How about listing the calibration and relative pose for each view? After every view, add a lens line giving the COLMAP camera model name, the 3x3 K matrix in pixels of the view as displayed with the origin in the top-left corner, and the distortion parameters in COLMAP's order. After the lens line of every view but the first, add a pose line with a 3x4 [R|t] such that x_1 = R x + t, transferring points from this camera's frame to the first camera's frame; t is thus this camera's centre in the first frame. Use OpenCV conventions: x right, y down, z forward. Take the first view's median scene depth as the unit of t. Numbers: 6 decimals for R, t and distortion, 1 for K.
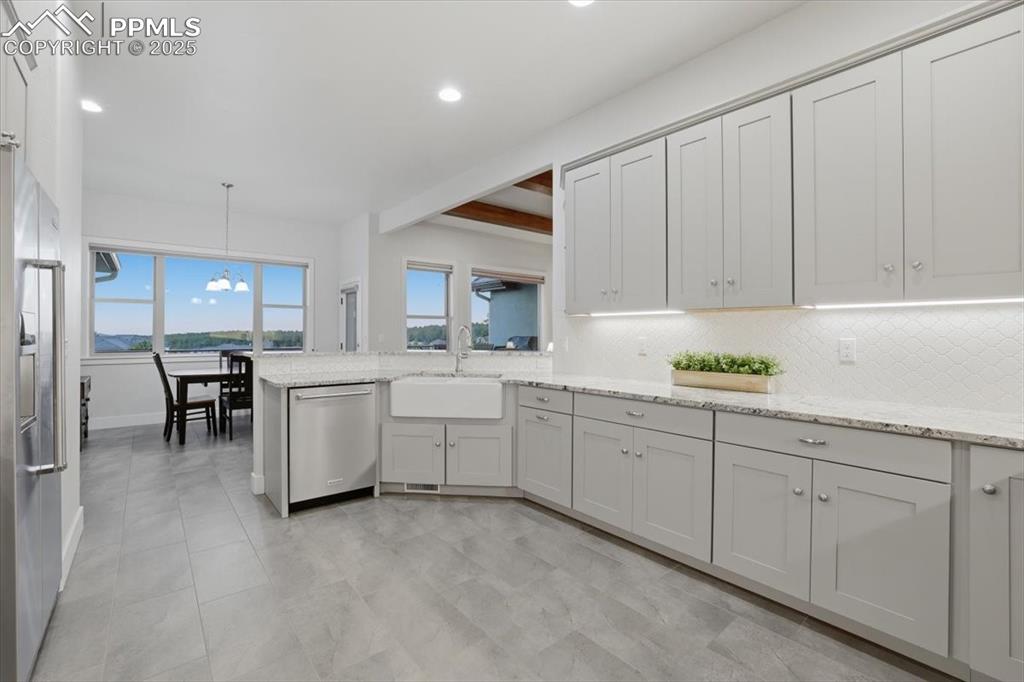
lens RADIAL K [[440.8, 0, 506.0], [0, 440.8, 321.9], [0, 0, 1]] dist [-0.005347, 0.001945]
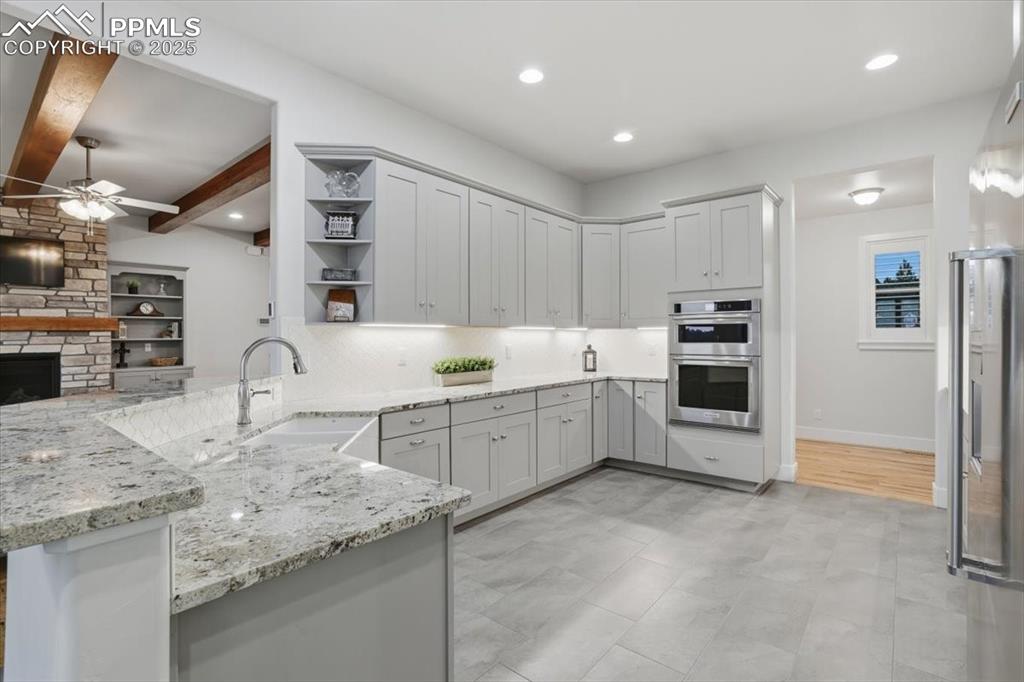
lens RADIAL K [[471.2, 0, 505.0], [0, 471.2, 342.1], [0, 0, 1]] dist [-0.003026, 0.003139]
pose [[-0.147116, -0.001890, 0.989117, -1.047843], [-0.009666, 0.999953, 0.000473, 0.019832], [-0.989072, -0.009491, -0.147127, 1.169537]]
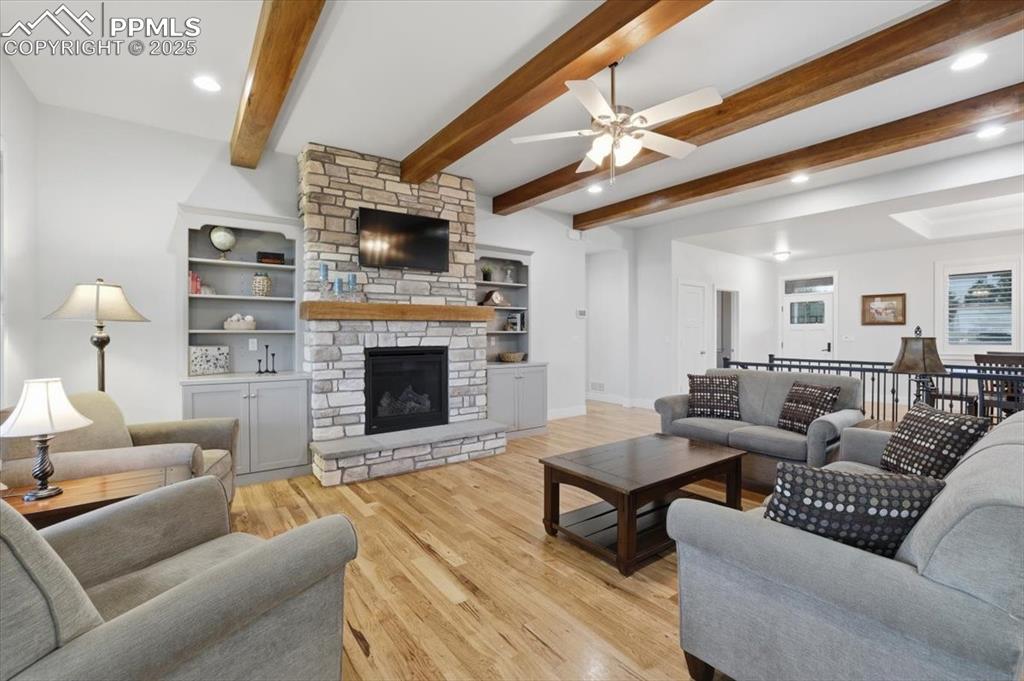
lens RADIAL K [[440.8, 0, 517.3], [0, 440.8, 339.0], [0, 0, 1]] dist [-0.005347, 0.001945]
pose [[0.045151, 0.001400, 0.998979, -0.348914], [-0.012225, 0.999925, -0.000849, 0.060803], [-0.998905, -0.012175, 0.045165, 2.565171]]
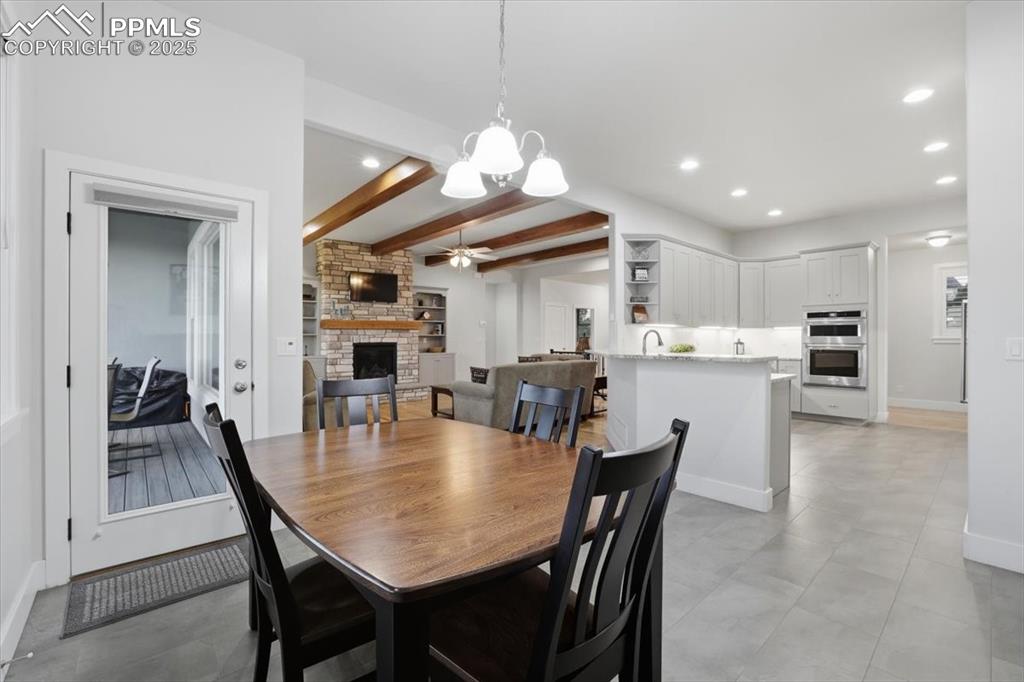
lens RADIAL K [[440.8, 0, 511.2], [0, 440.8, 345.4], [0, 0, 1]] dist [-0.005347, 0.001945]
pose [[-0.022566, -0.005434, 0.999731, -2.009954], [-0.015312, 0.999870, 0.005089, 0.083509], [-0.999628, -0.015193, -0.022646, 2.115606]]
